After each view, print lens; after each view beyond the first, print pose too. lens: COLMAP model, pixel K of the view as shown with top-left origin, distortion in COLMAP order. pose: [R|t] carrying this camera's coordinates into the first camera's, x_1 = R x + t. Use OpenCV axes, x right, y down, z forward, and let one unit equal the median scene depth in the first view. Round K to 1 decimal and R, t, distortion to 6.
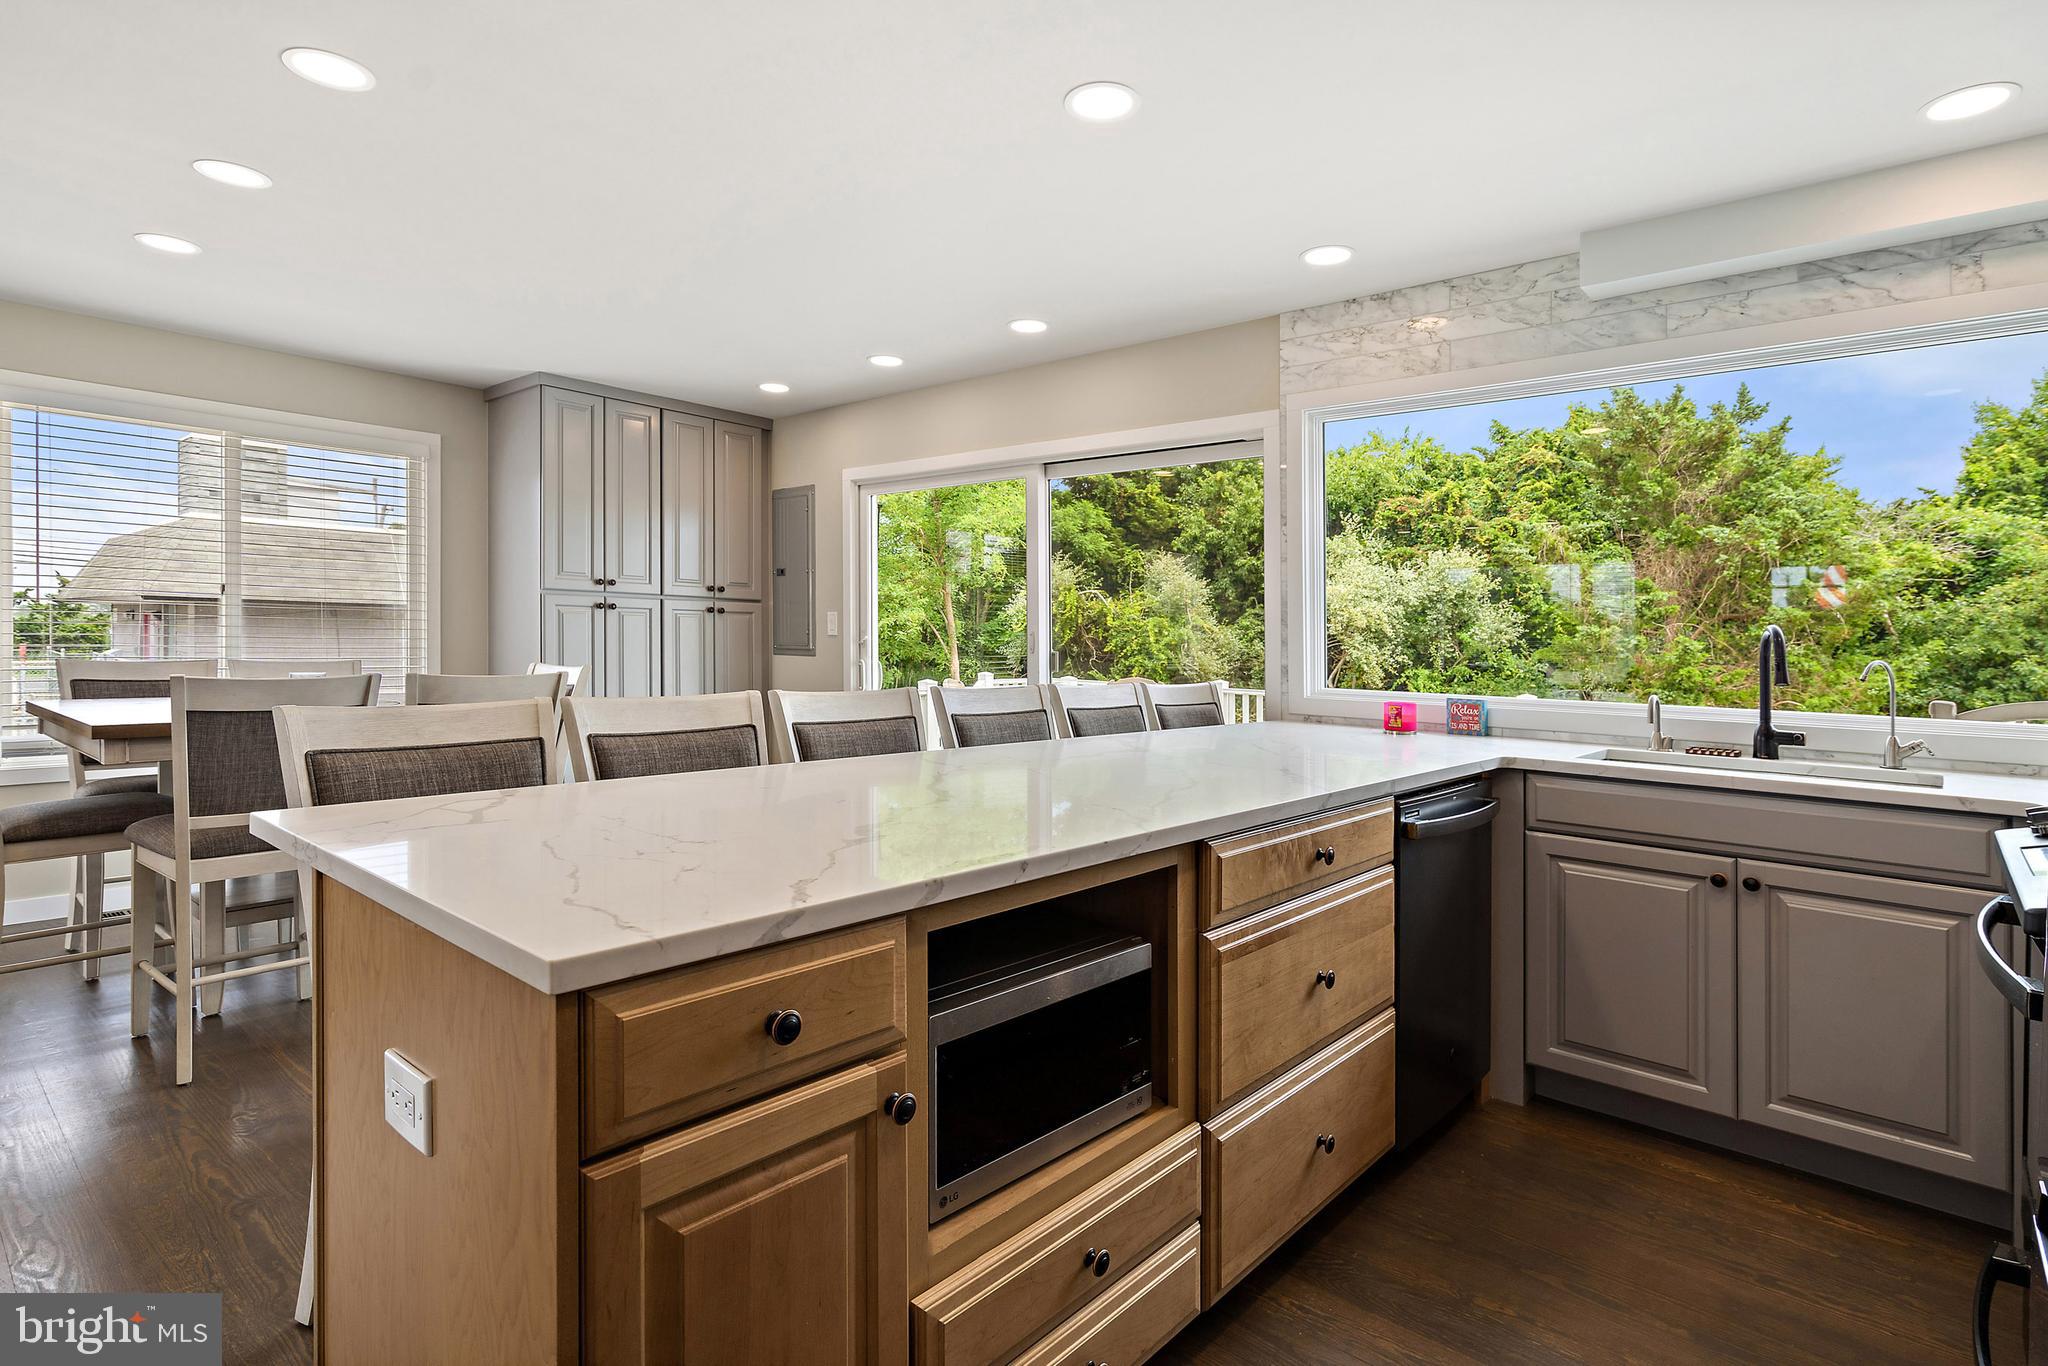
lens RADIAL K [[1026.8, 0, 1016.1], [0, 1026.8, 620.2], [0, 0, 1]] dist [0.003383, 0.000284]
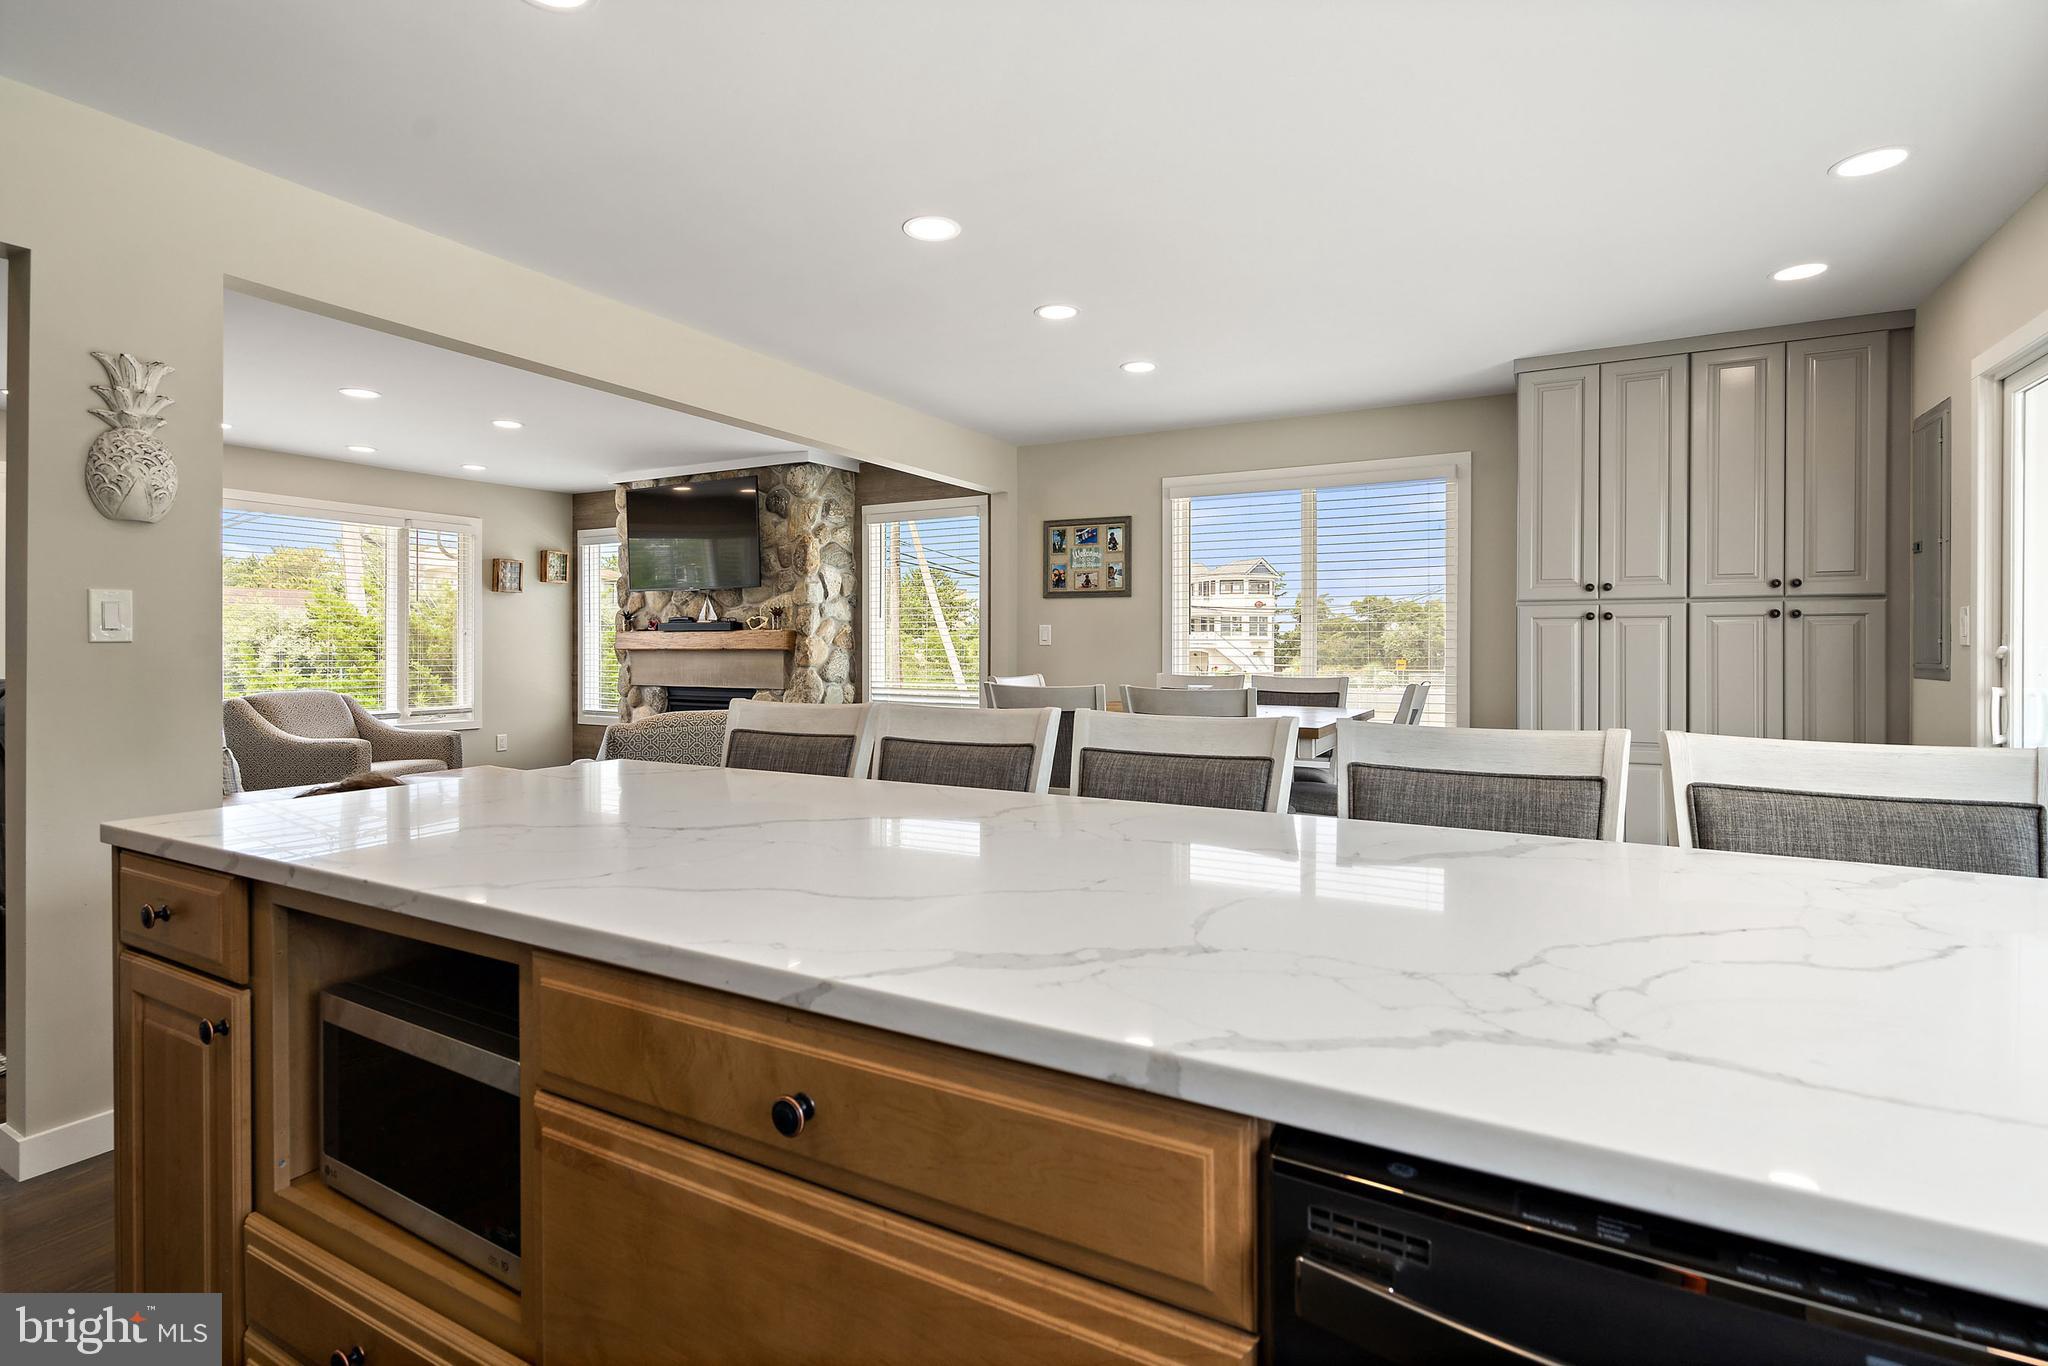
lens RADIAL K [[971.0, 0, 1040.9], [0, 971.0, 653.7], [0, 0, 1]] dist [-0.004726, -0.000024]
pose [[0.235078, -0.016777, -0.971832, 0.242275], [0.021616, 0.999694, -0.012029, 0.015344], [0.971736, -0.018179, 0.235369, 0.358883]]
